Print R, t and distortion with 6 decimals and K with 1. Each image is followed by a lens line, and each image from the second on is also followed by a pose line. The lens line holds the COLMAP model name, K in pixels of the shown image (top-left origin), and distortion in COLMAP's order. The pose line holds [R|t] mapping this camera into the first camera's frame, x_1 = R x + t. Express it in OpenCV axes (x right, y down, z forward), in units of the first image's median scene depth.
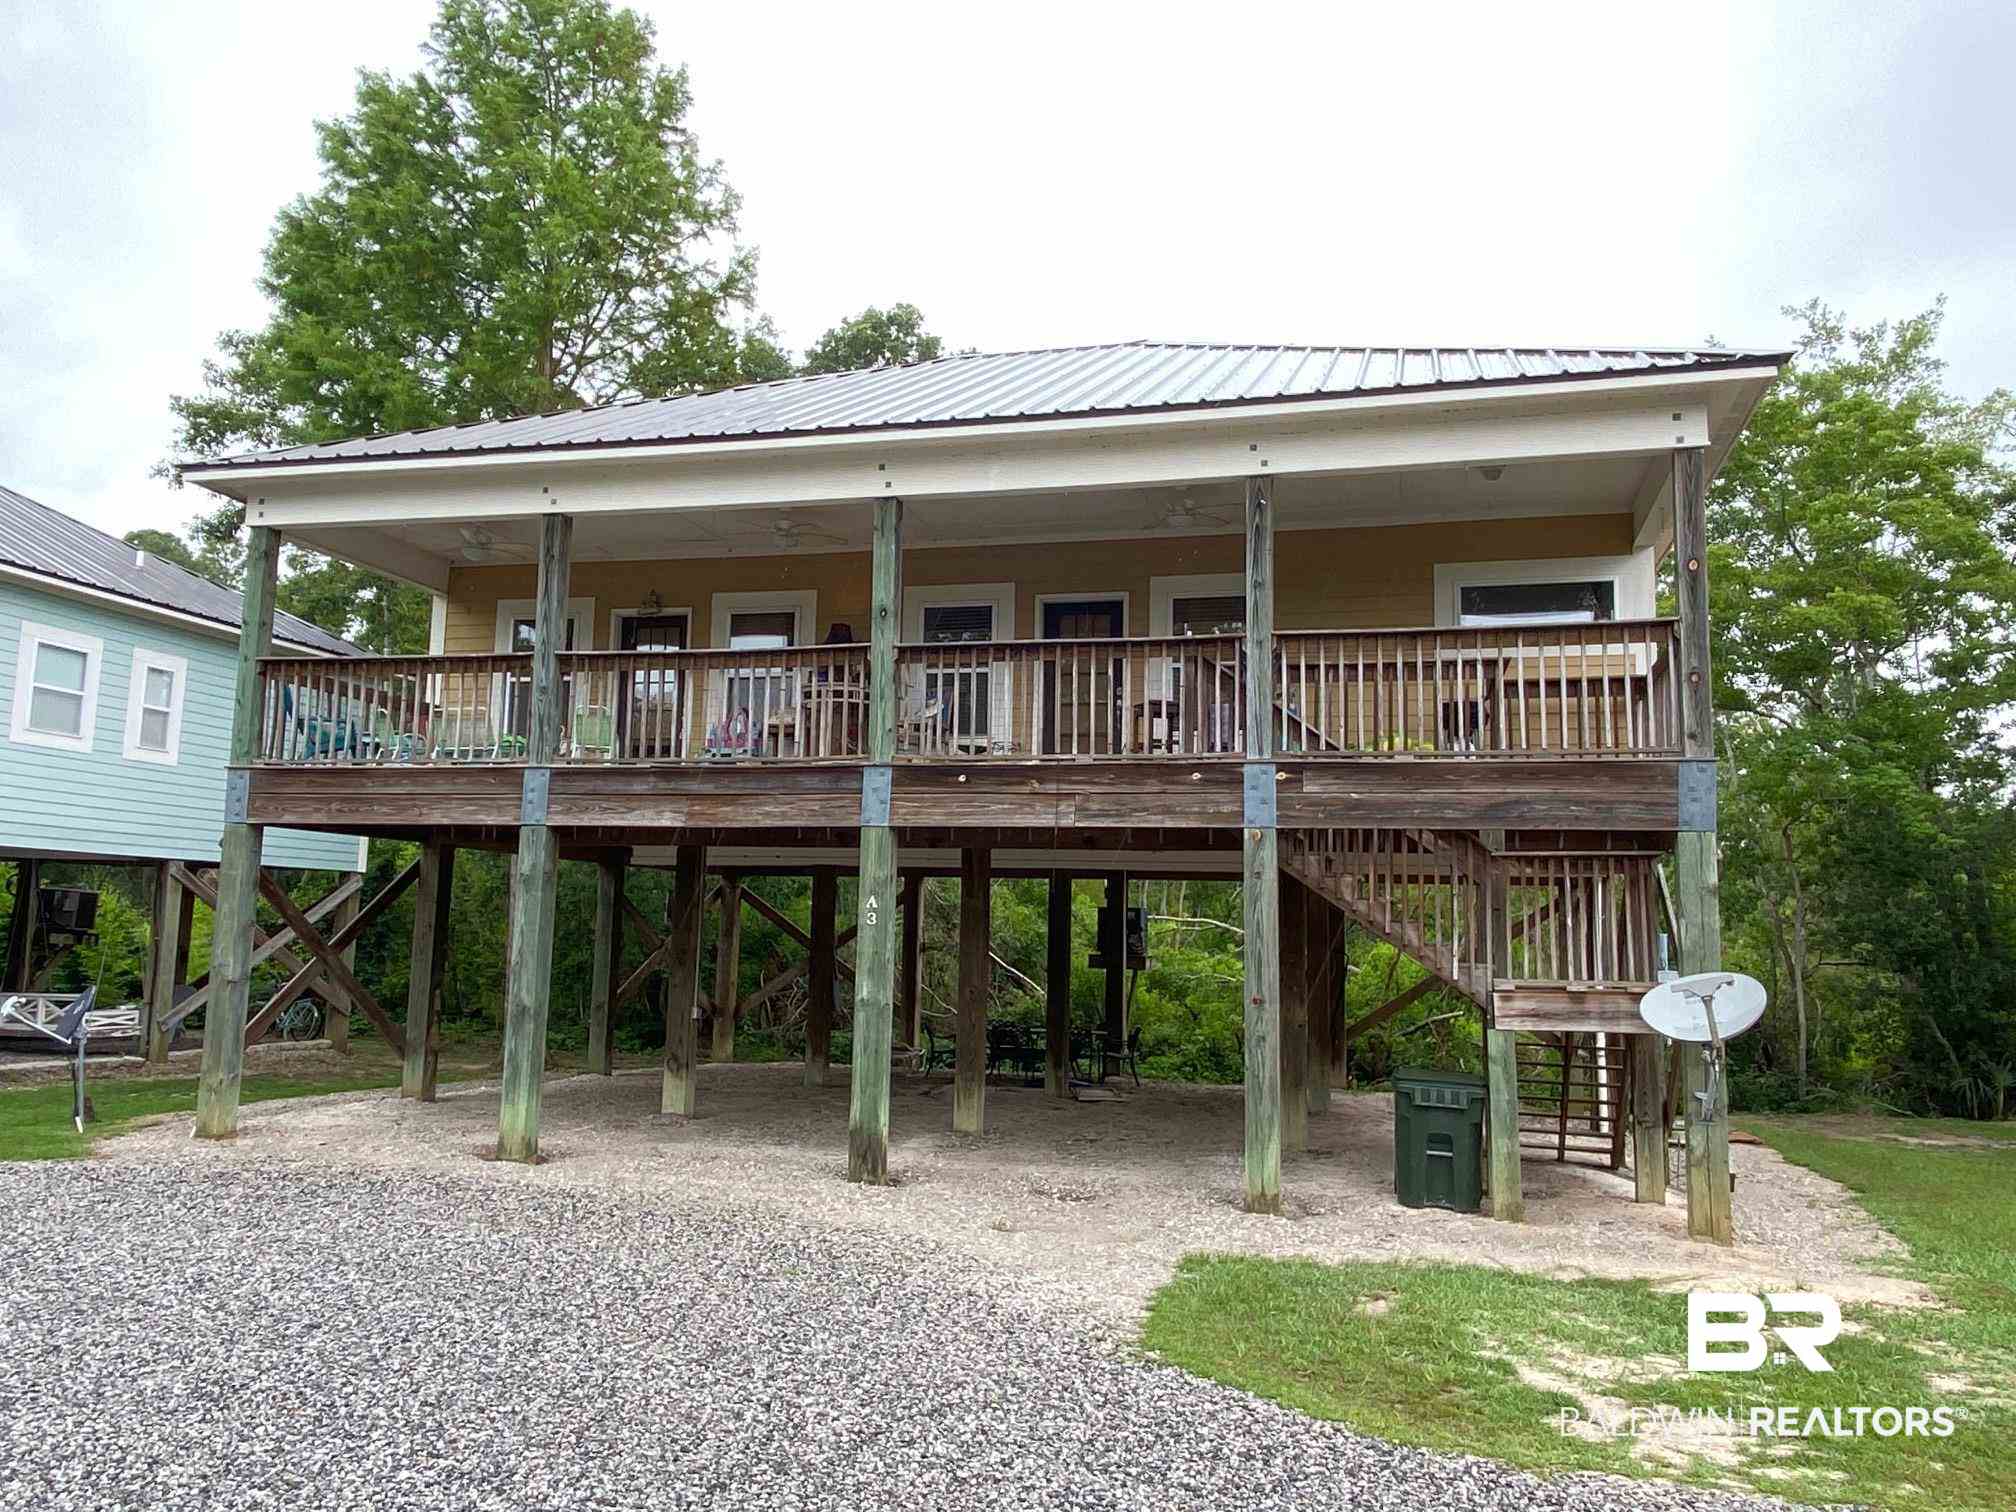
lens RADIAL K [[1477.1, 0, 1066.9], [0, 1477.1, 755.5], [0, 0, 1]] dist [0.029340, -0.012918]
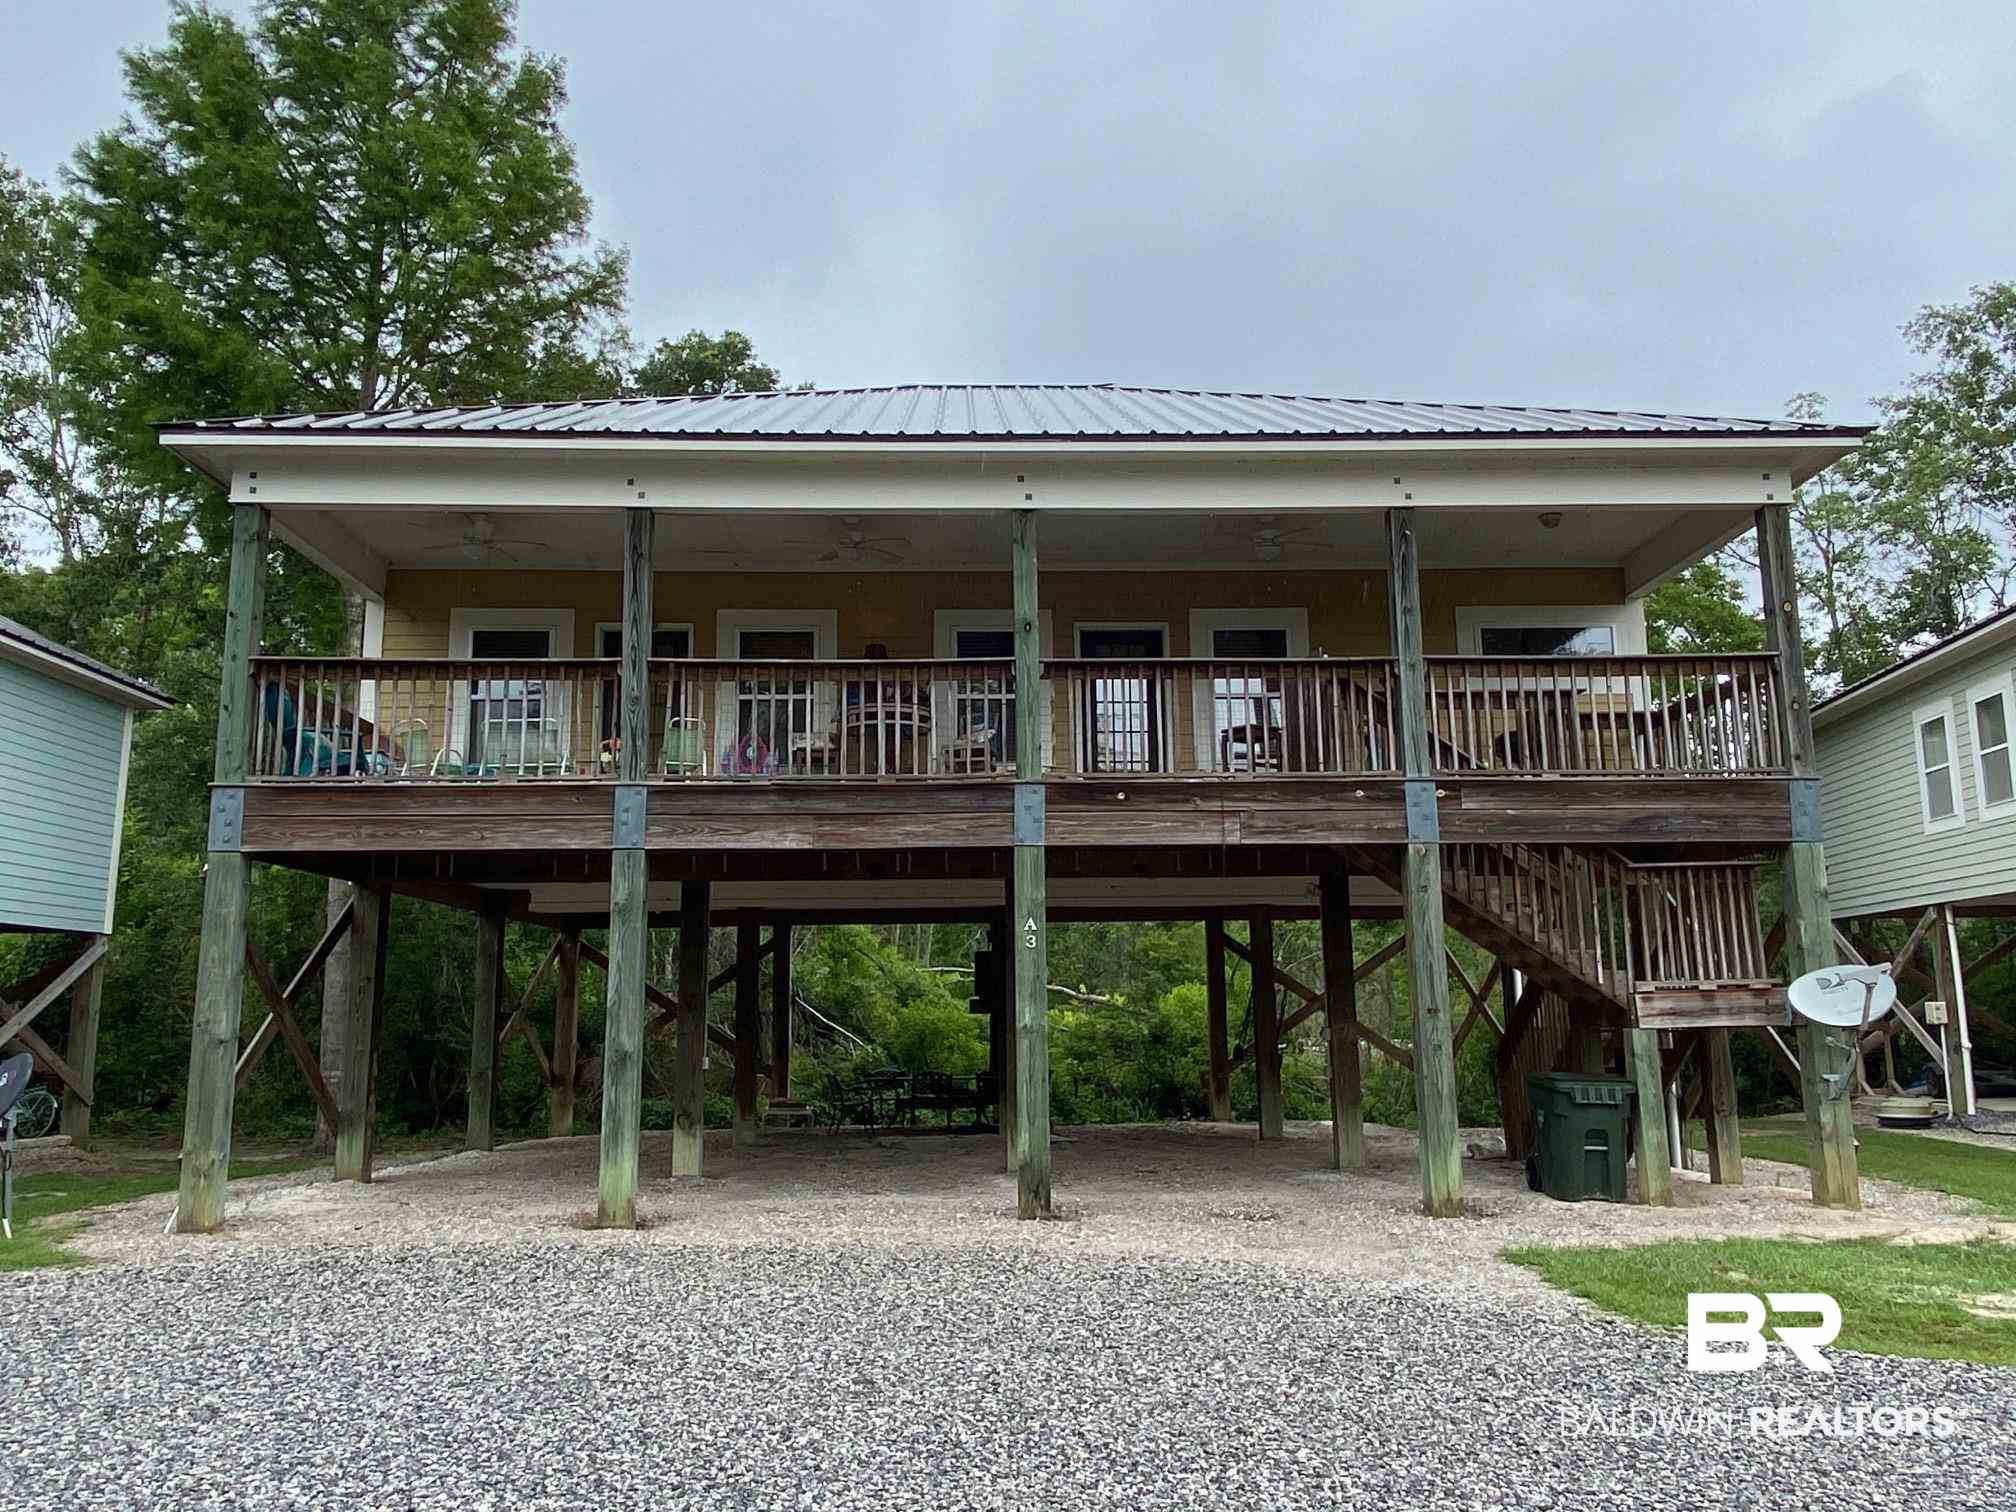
lens RADIAL K [[1477.1, 0, 1008.7], [0, 1477.1, 752.4], [0, 0, 1]] dist [0.029340, -0.012918]
pose [[0.959809, 0.014902, 0.280257, -0.411145], [-0.000457, 0.998671, -0.051538, 0.036459], [-0.280652, 0.049339, 0.958541, 0.076087]]
